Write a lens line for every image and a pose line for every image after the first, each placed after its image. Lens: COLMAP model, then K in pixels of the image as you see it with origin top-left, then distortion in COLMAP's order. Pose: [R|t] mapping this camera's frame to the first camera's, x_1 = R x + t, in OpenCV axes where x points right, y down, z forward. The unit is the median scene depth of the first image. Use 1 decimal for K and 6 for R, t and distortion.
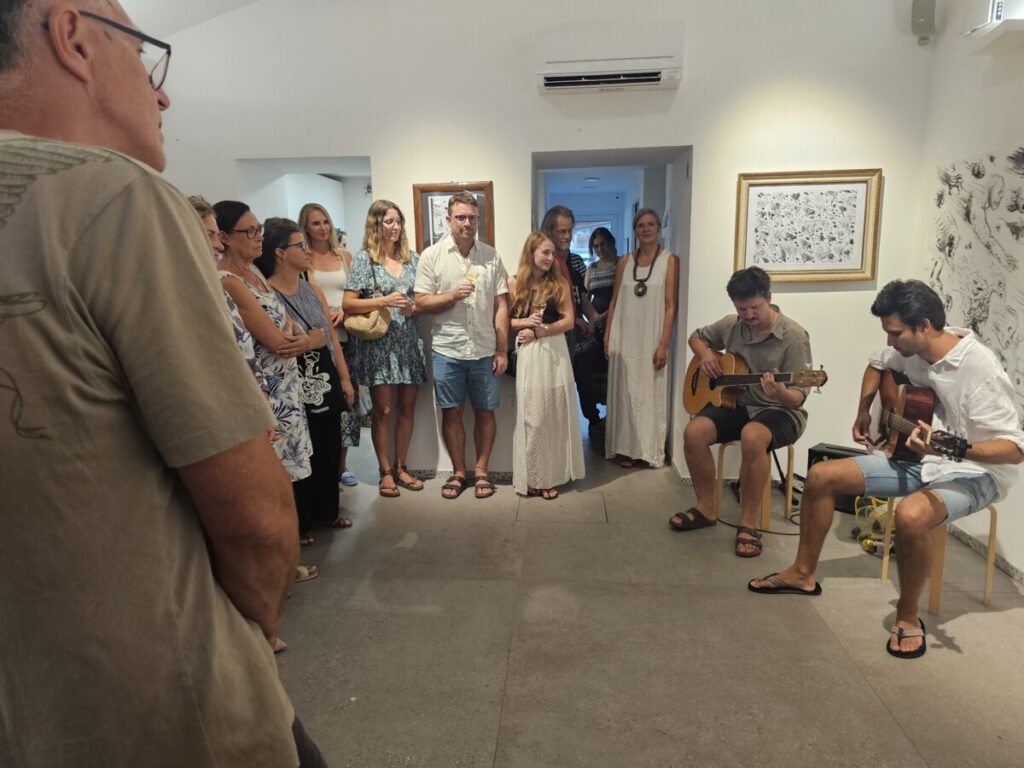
lens RADIAL K [[695.2, 0, 496.3], [0, 695.2, 392.8], [0, 0, 1]] dist [-0.006121, -0.005730]
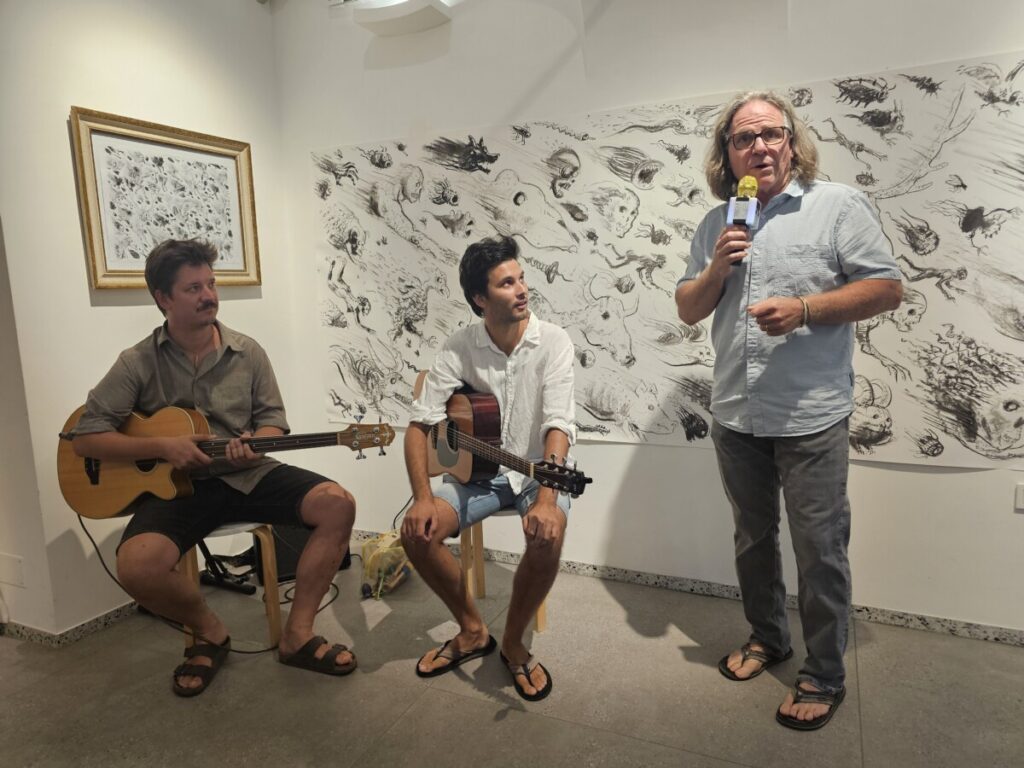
lens RADIAL K [[699.5, 0, 516.9], [0, 699.5, 389.1], [0, 0, 1]] dist [0.075615, -0.082663]
pose [[0.312610, -0.131030, 0.940801, -0.179040], [0.199126, 0.977473, 0.069971, -0.053342], [-0.928776, 0.165464, 0.331659, 0.590939]]
